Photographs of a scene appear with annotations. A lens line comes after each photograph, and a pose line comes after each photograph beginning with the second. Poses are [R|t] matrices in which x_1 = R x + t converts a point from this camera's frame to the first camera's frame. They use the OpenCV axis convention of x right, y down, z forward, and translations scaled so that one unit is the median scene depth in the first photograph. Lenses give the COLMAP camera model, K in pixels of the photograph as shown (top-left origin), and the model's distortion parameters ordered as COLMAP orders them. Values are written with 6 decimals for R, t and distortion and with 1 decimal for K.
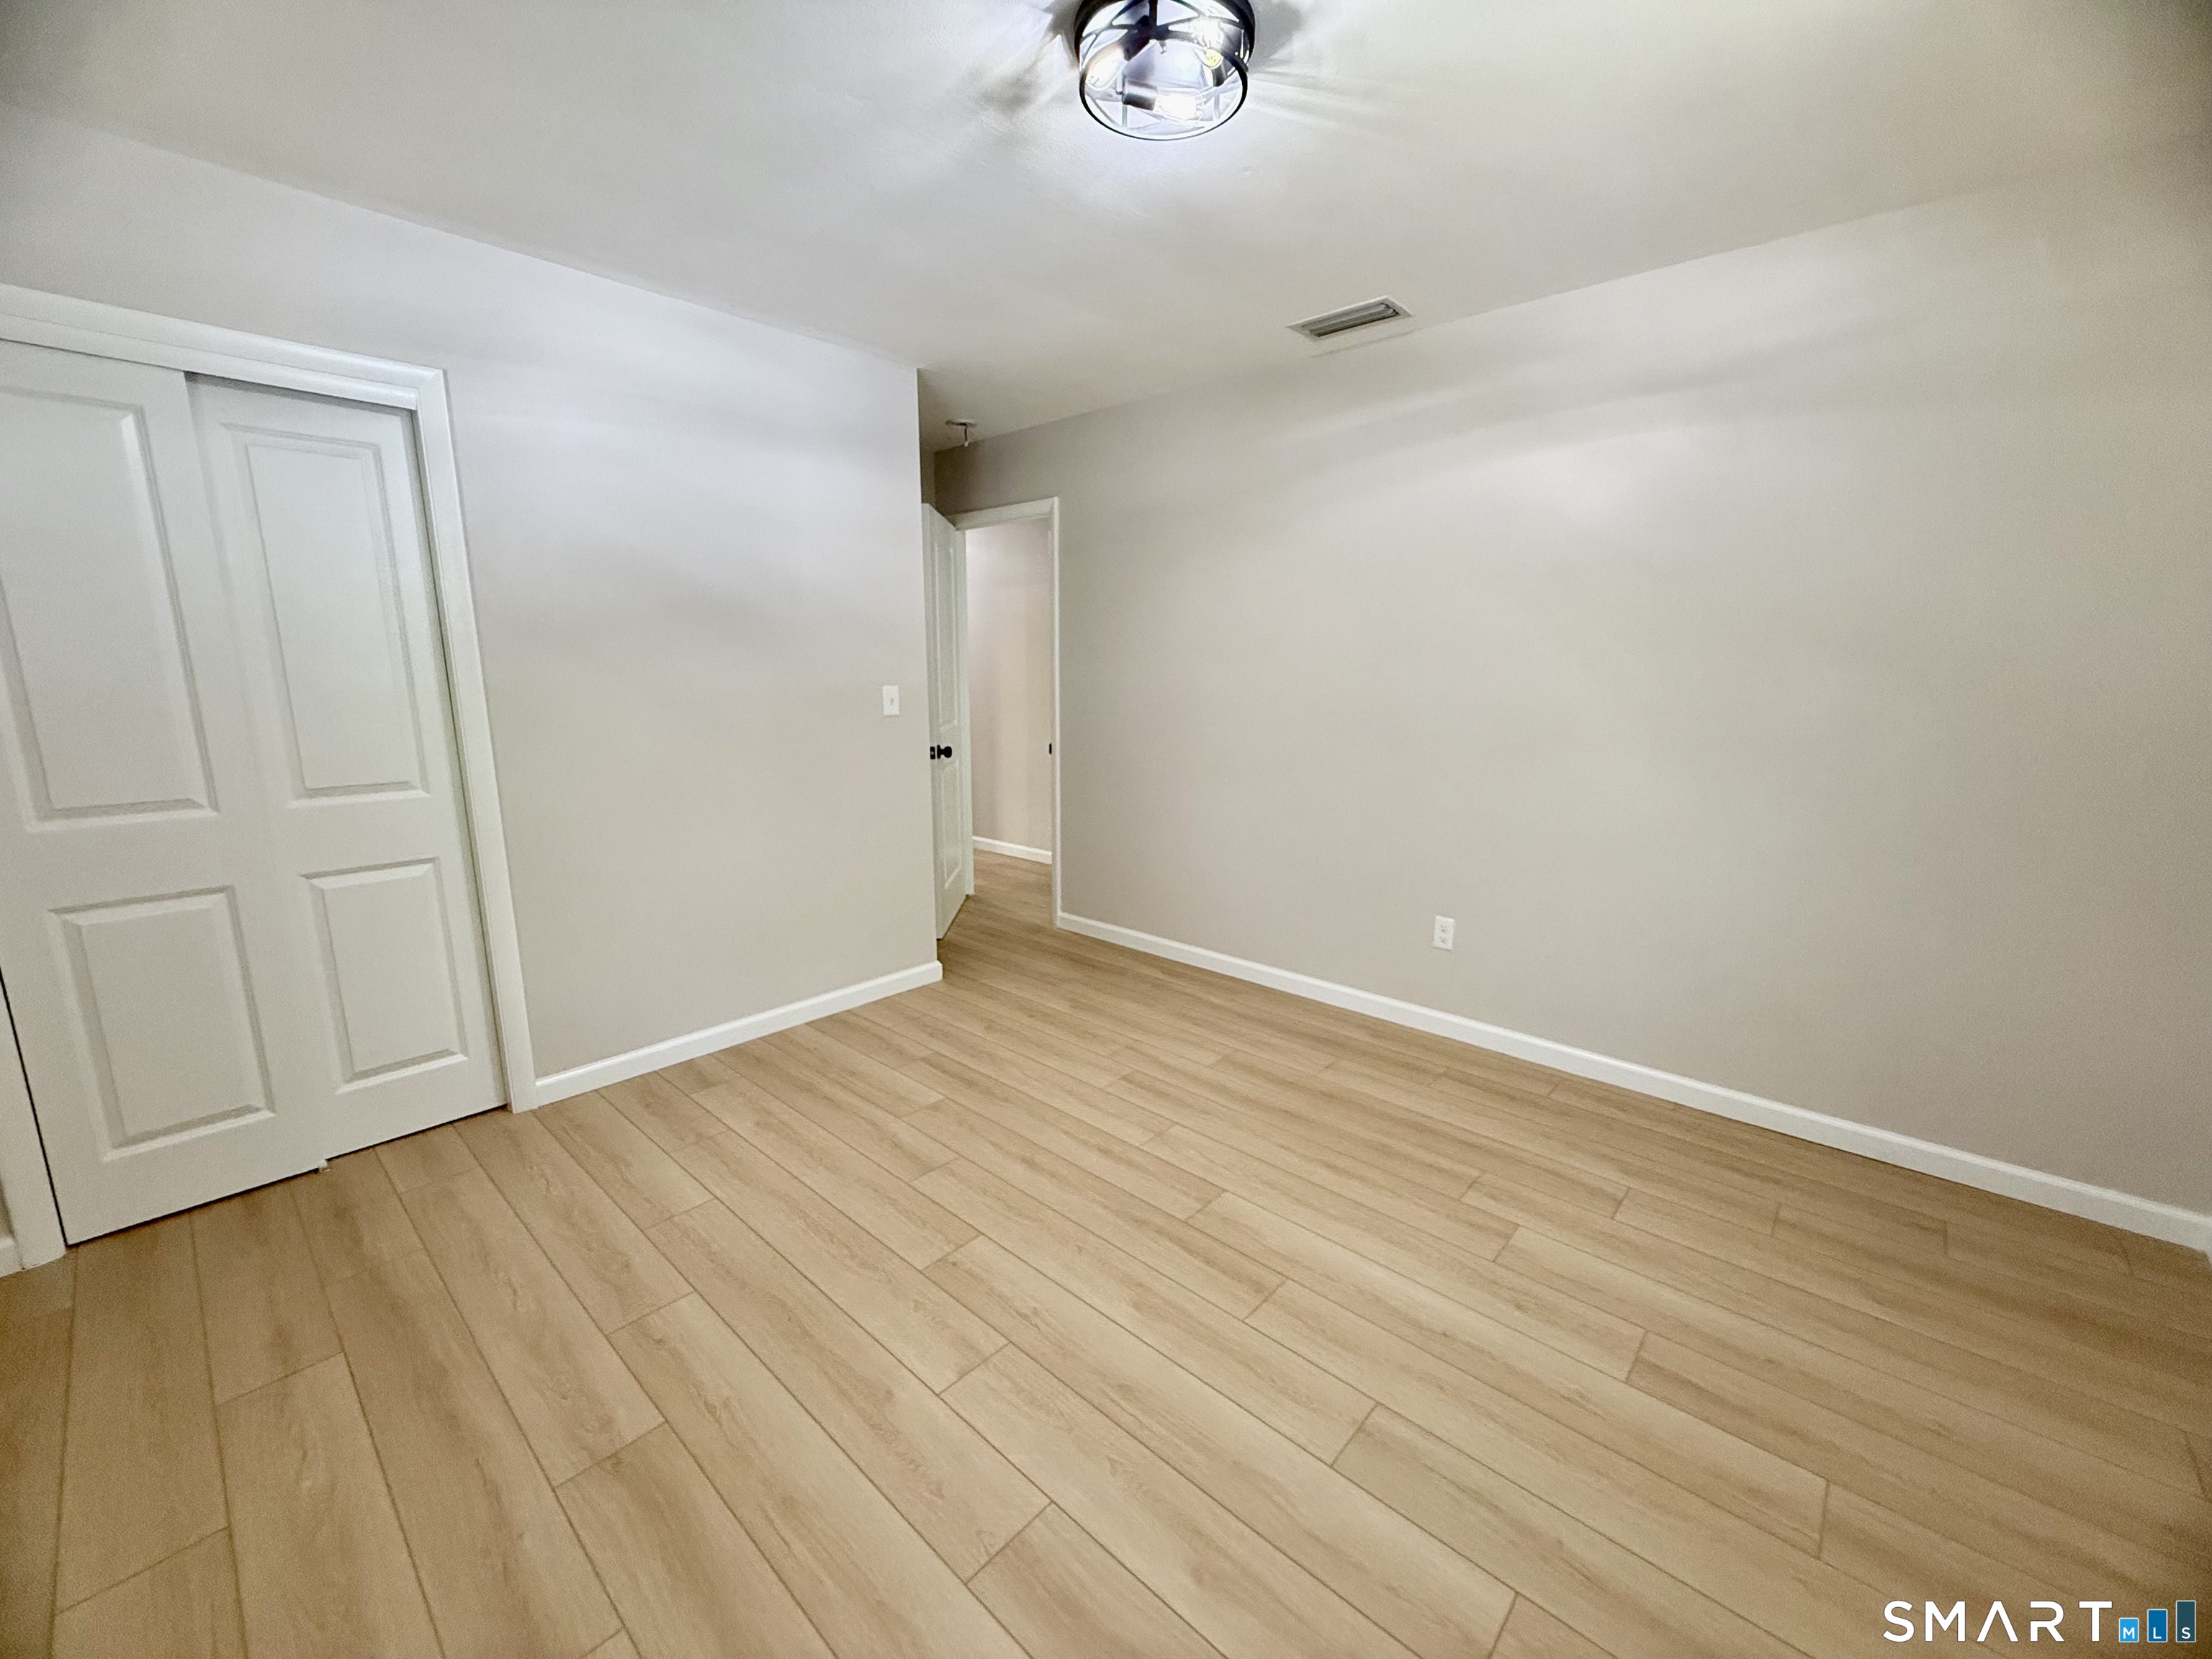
lens RADIAL K [[886.3, 0, 1113.2], [0, 886.3, 832.5], [0, 0, 1]] dist [0.000869, 0.000082]
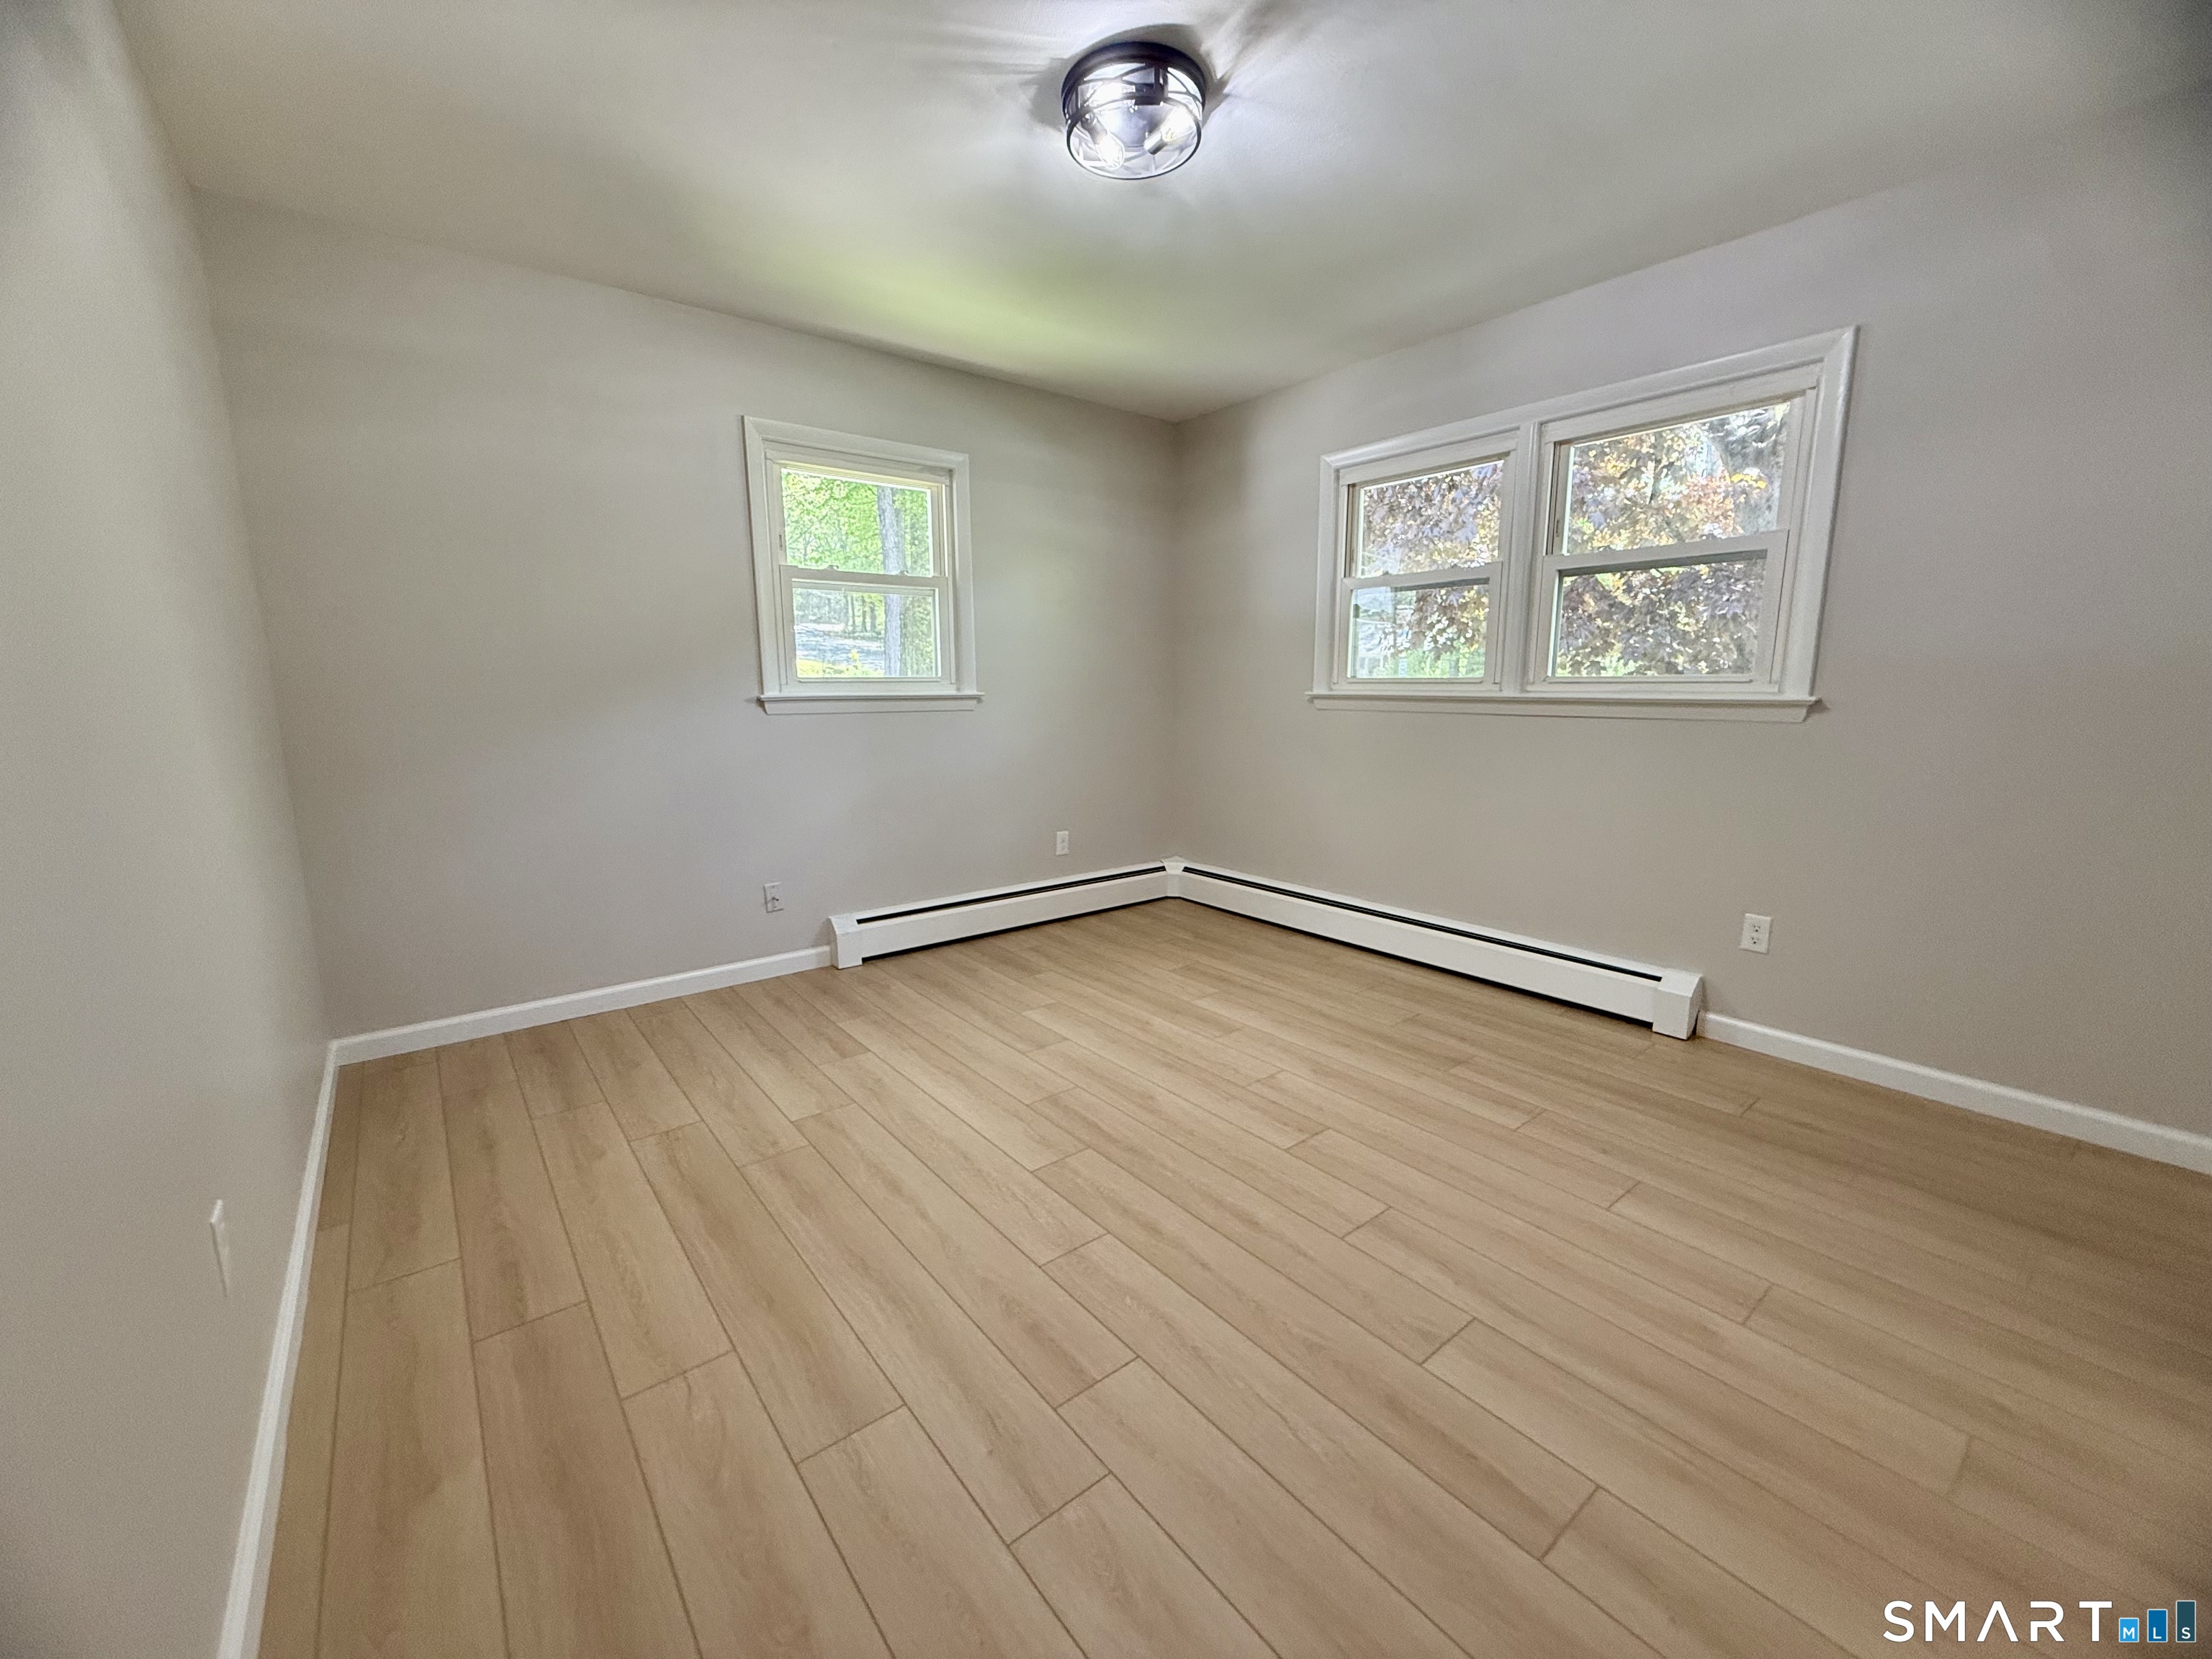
lens RADIAL K [[886.3, 0, 1113.9], [0, 886.3, 827.7], [0, 0, 1]] dist [0.000869, 0.000082]
pose [[-0.987813, -0.025455, 0.153552, -0.102403], [0.029200, 0.938711, 0.343465, -0.279772], [-0.152884, 0.343763, -0.926528, 1.929497]]
